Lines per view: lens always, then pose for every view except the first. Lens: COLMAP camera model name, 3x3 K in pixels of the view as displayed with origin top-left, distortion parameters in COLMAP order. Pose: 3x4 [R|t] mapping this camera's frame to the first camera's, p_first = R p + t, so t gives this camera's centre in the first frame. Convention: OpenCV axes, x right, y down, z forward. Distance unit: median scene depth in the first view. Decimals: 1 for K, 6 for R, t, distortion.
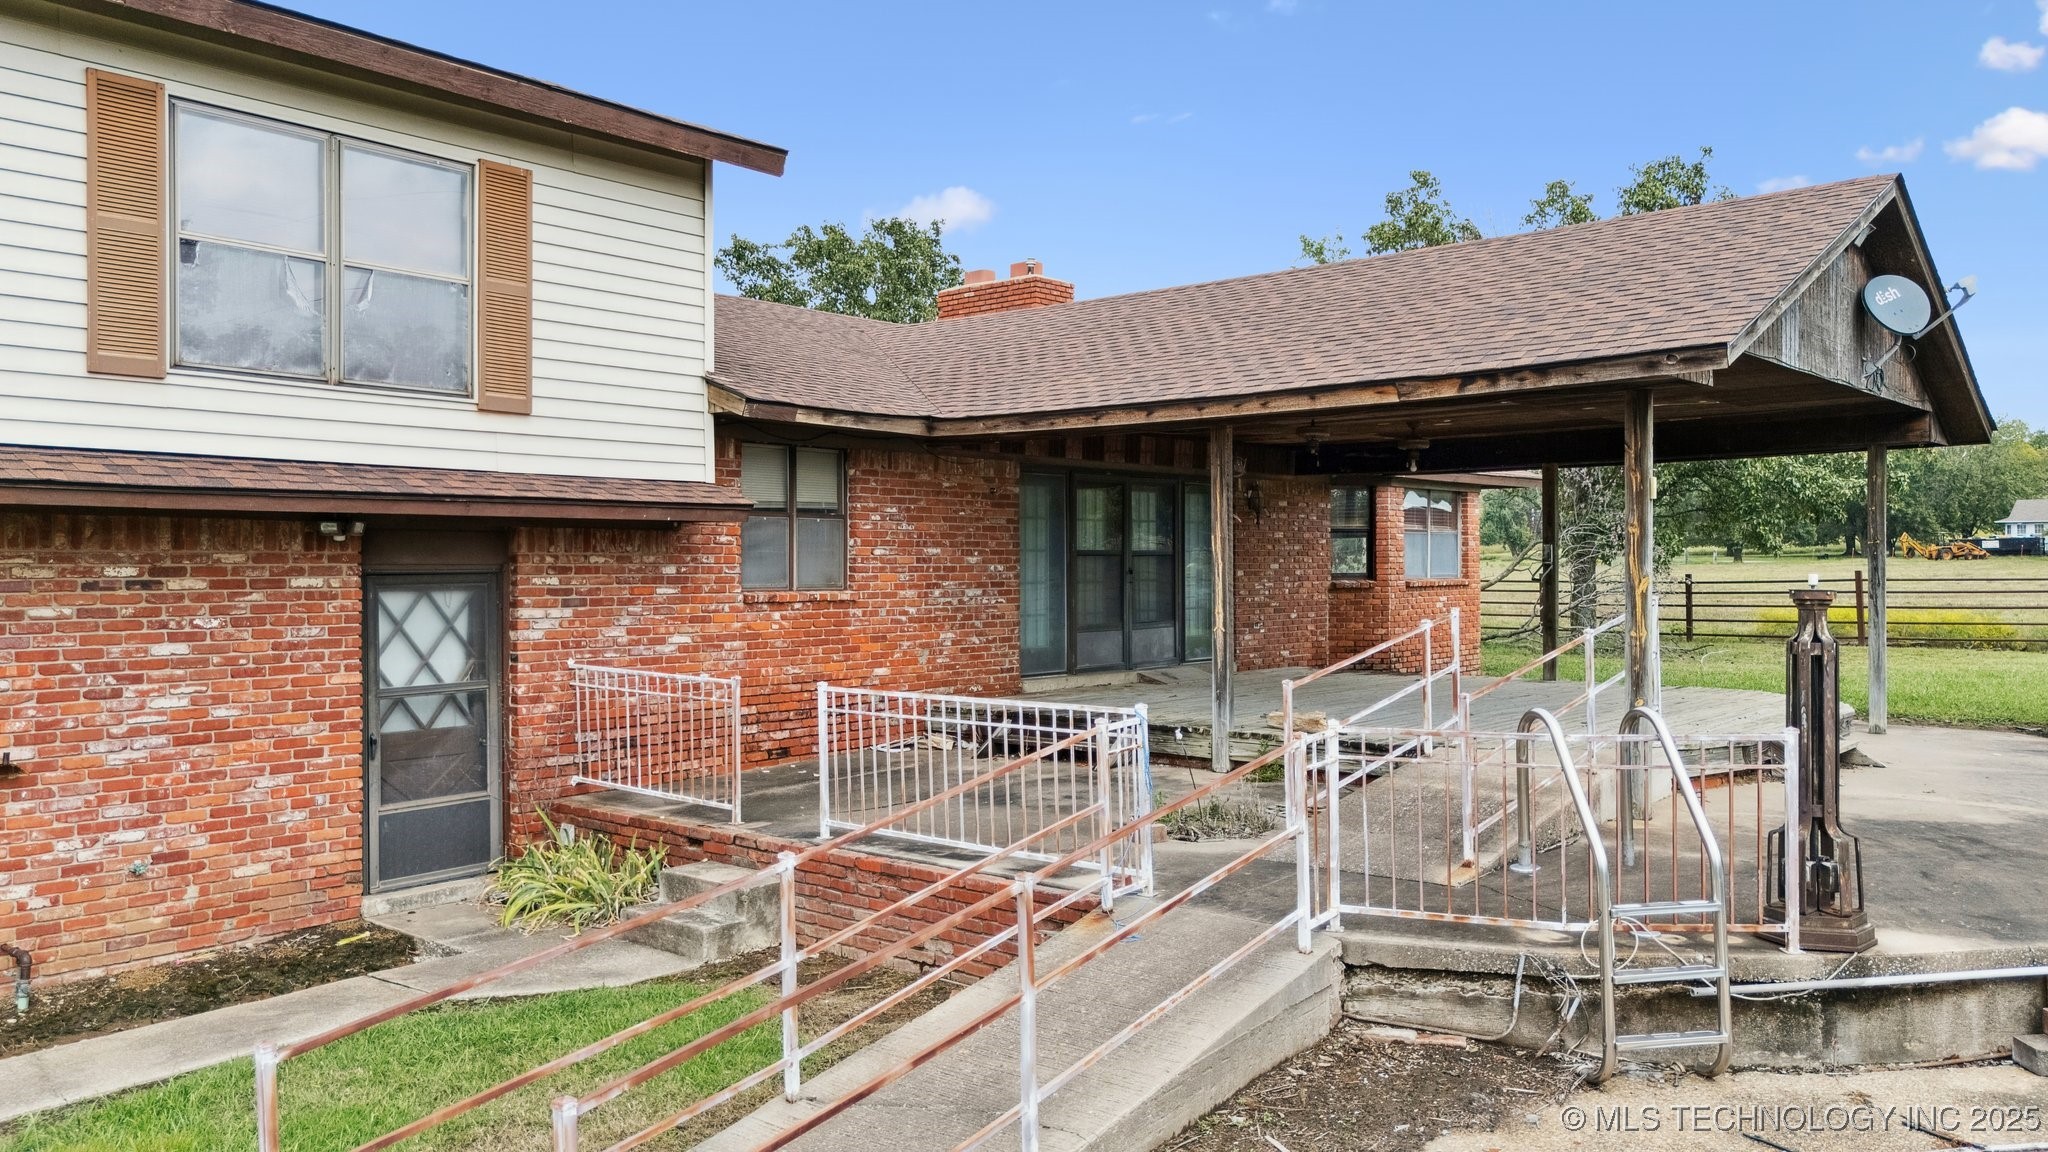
lens RADIAL K [[1473.4, 0, 1008.2], [0, 1473.4, 574.3], [0, 0, 1]] dist [0.112104, -0.178030]
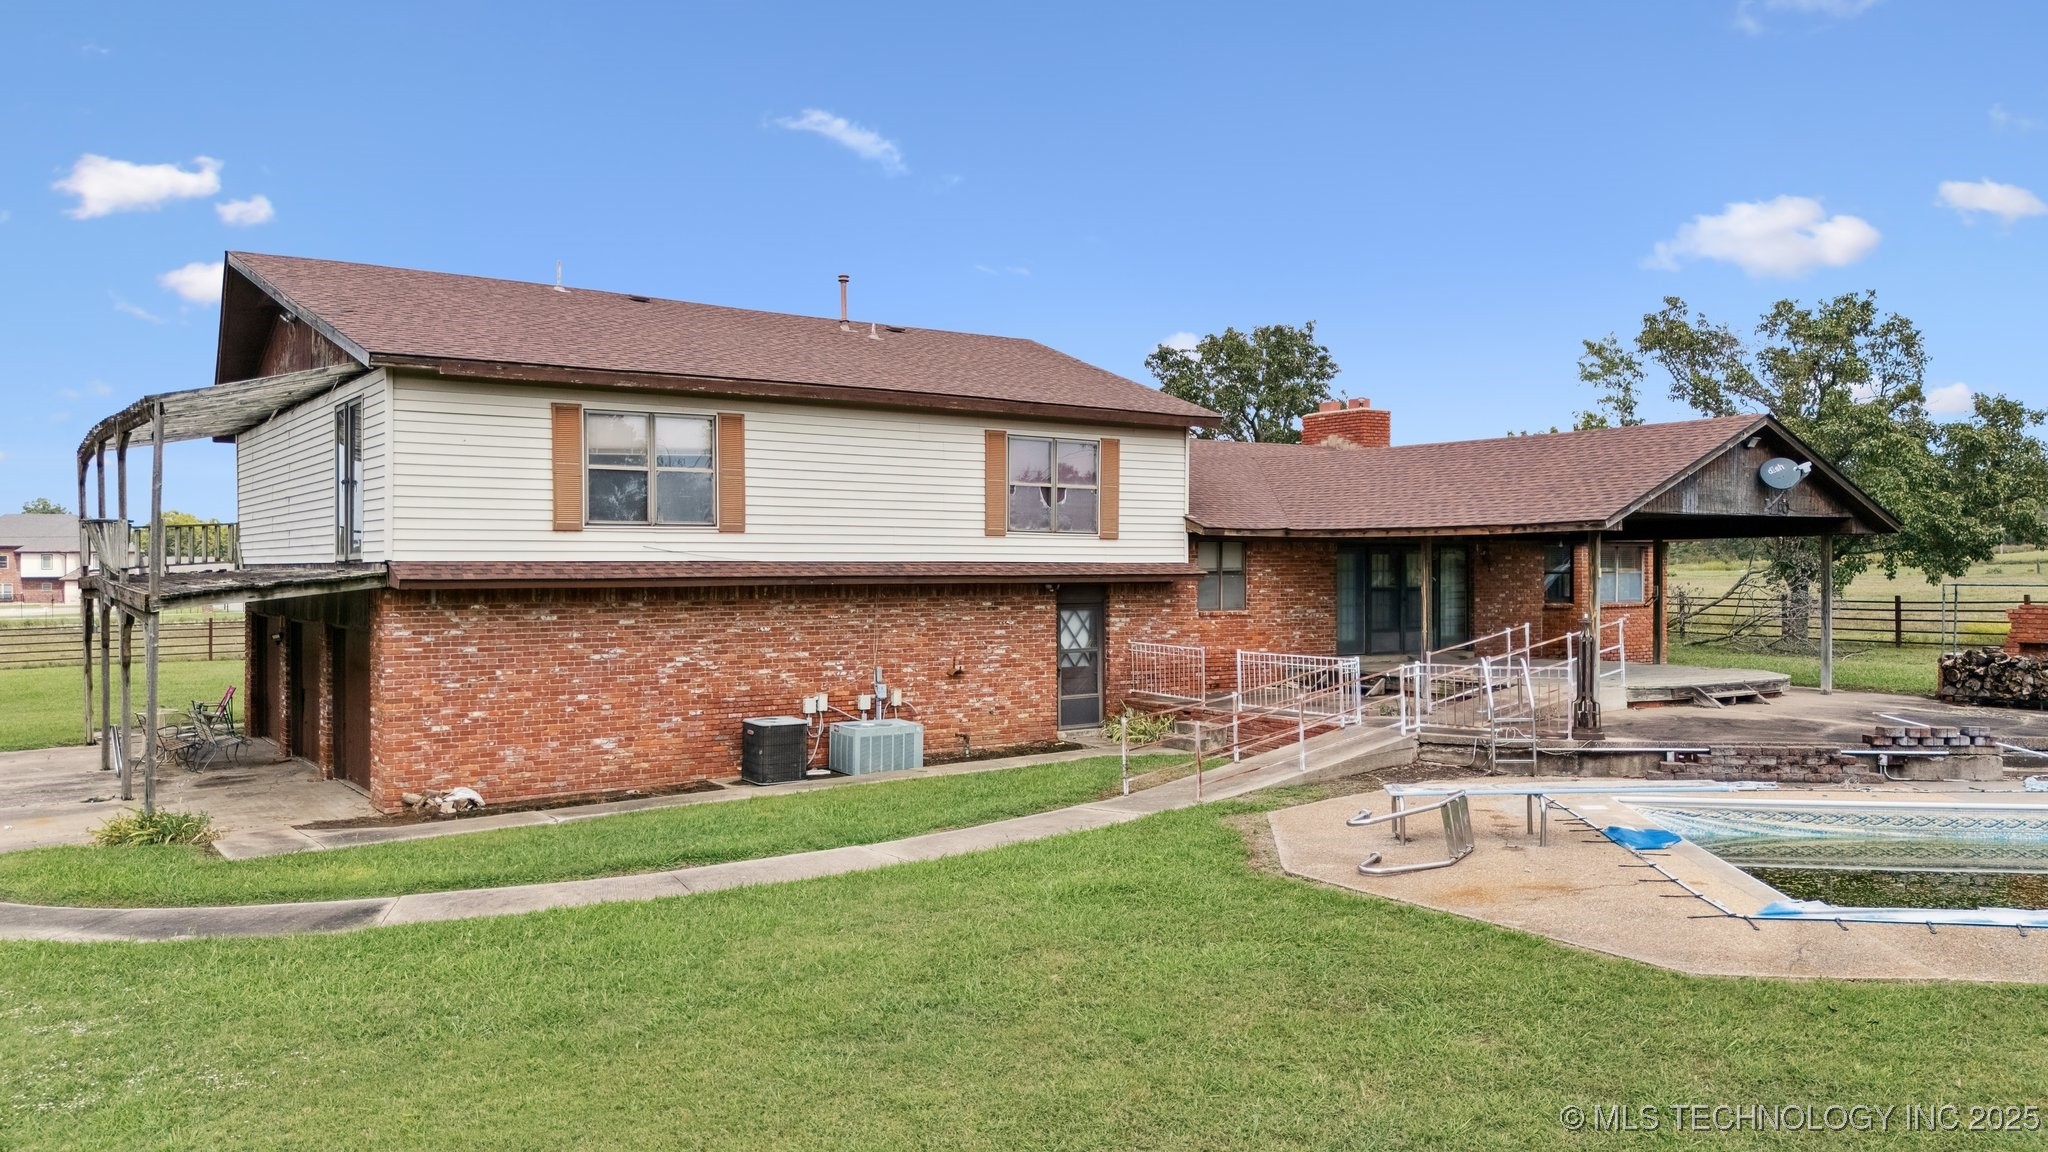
lens RADIAL K [[1473.4, 0, 1008.2], [0, 1473.4, 574.3], [0, 0, 1]] dist [0.112104, -0.178030]
pose [[0.966652, 0.003683, -0.256067, 0.119385], [-0.003762, 0.999993, 0.000178, -0.046392], [0.256066, 0.000791, 0.966659, -1.319905]]
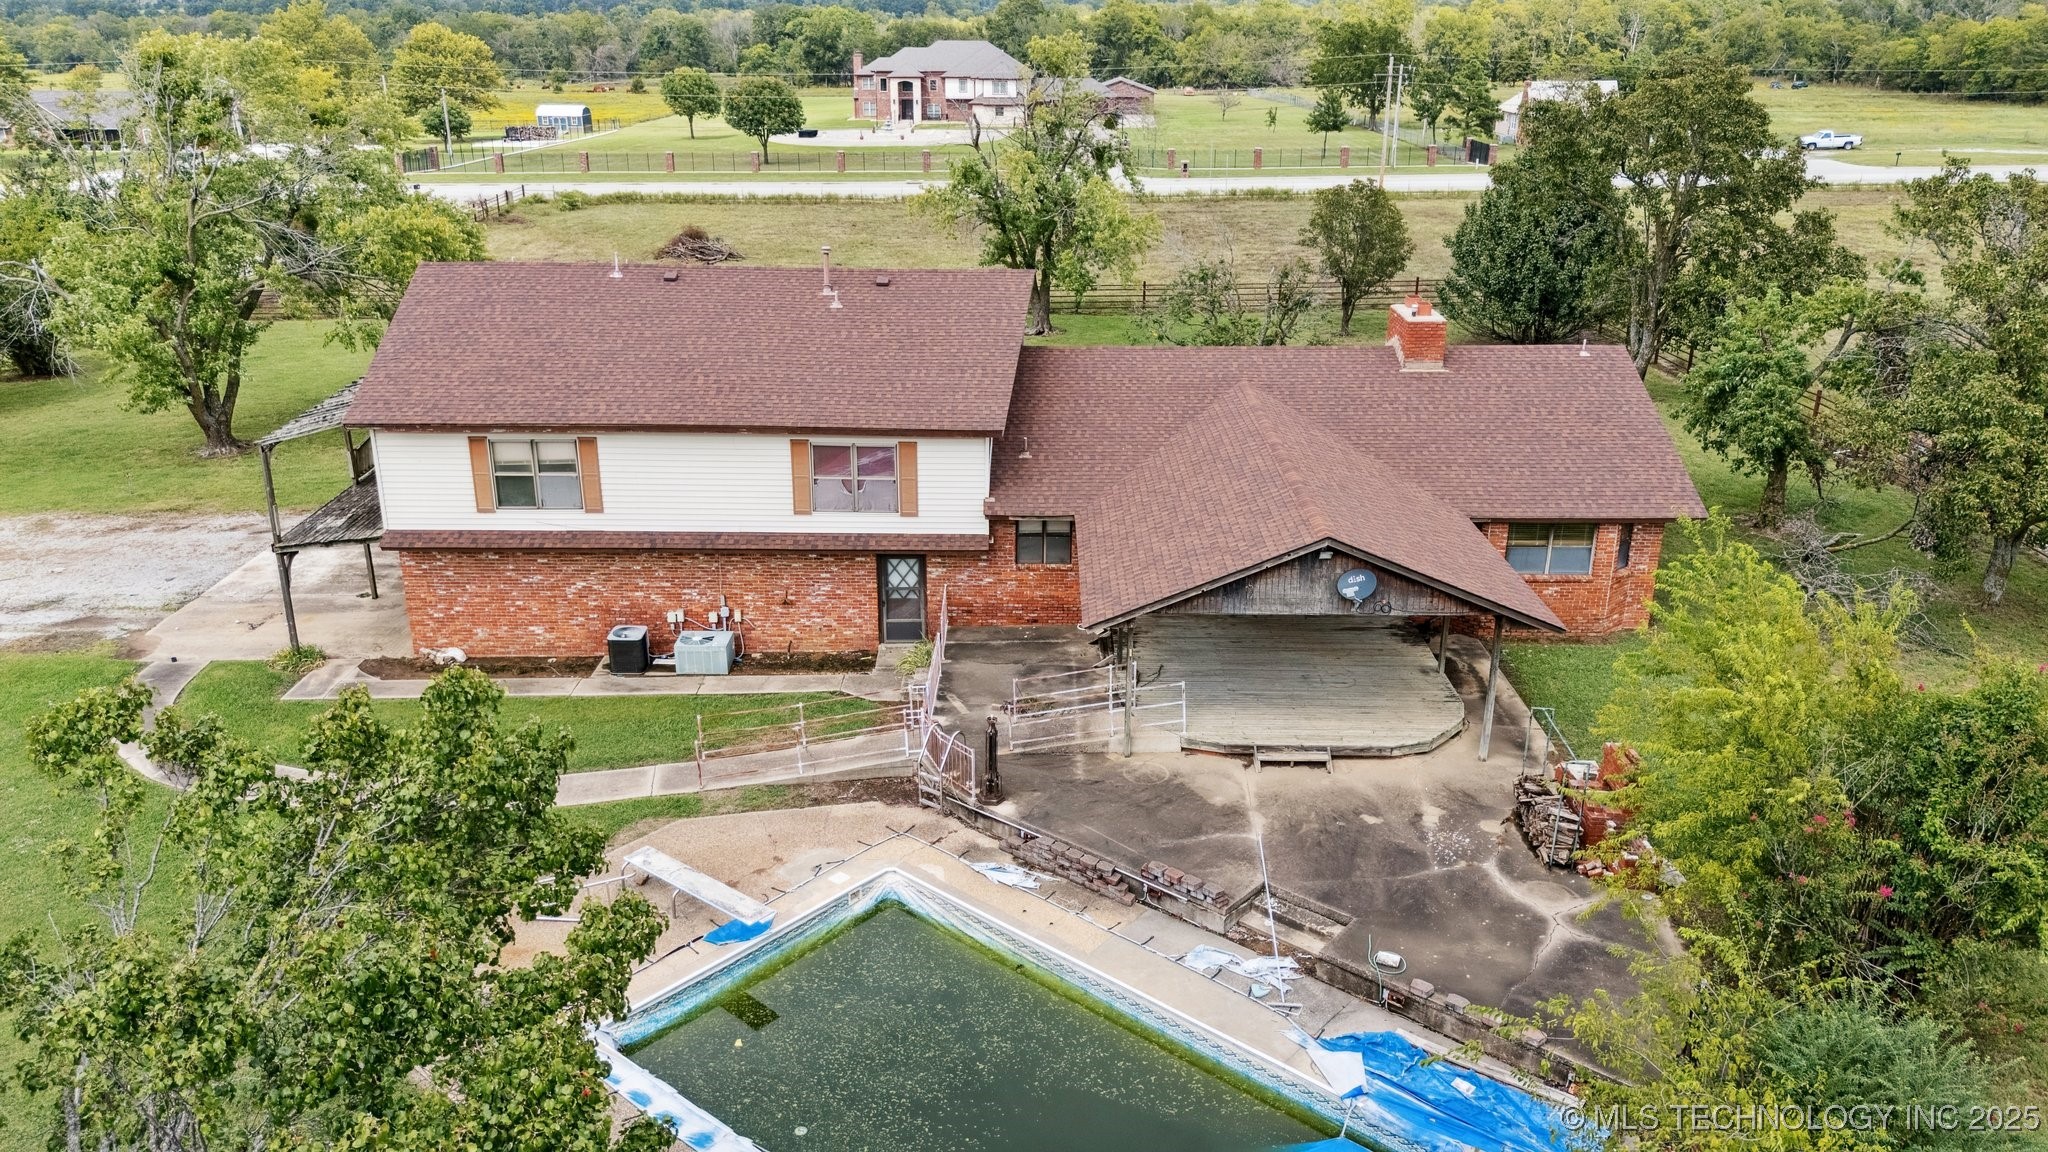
lens RADIAL K [[1473.4, 0, 1008.2], [0, 1473.4, 574.3], [0, 0, 1]] dist [0.112104, -0.178030]
pose [[0.646565, 0.267581, -0.714391, 1.955992], [-0.008790, 0.939016, 0.343761, -1.009539], [0.762808, -0.215985, 0.609487, -0.743218]]
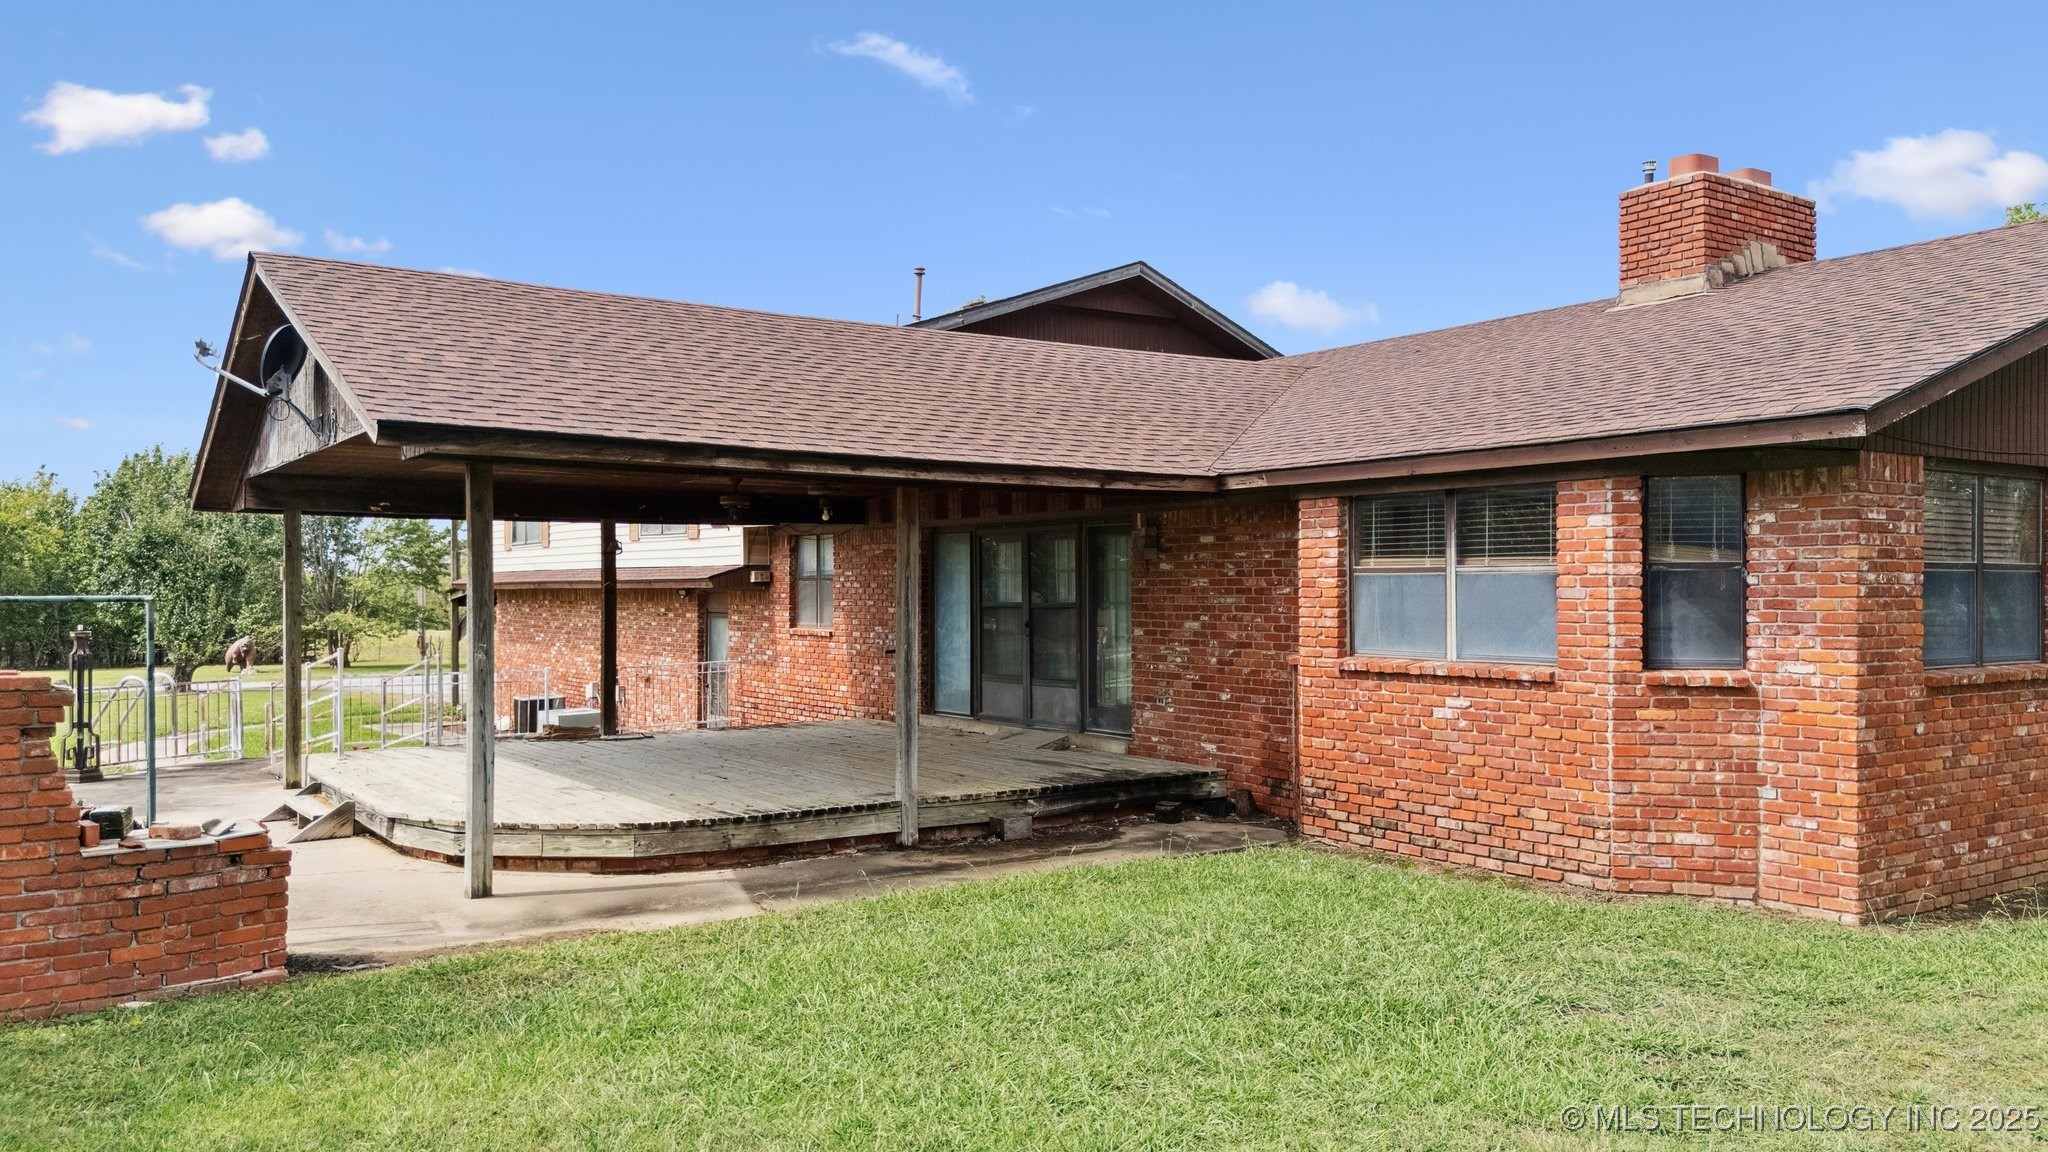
lens RADIAL K [[1505.9, 0, 1022.0], [0, 1505.9, 529.7], [0, 0, 1]] dist [0.082239, -0.074863]
pose [[-0.235380, -0.029456, -0.971457, 1.579308], [0.000973, 0.999533, -0.030543, -0.051151], [0.971903, -0.008135, -0.235242, 1.855084]]
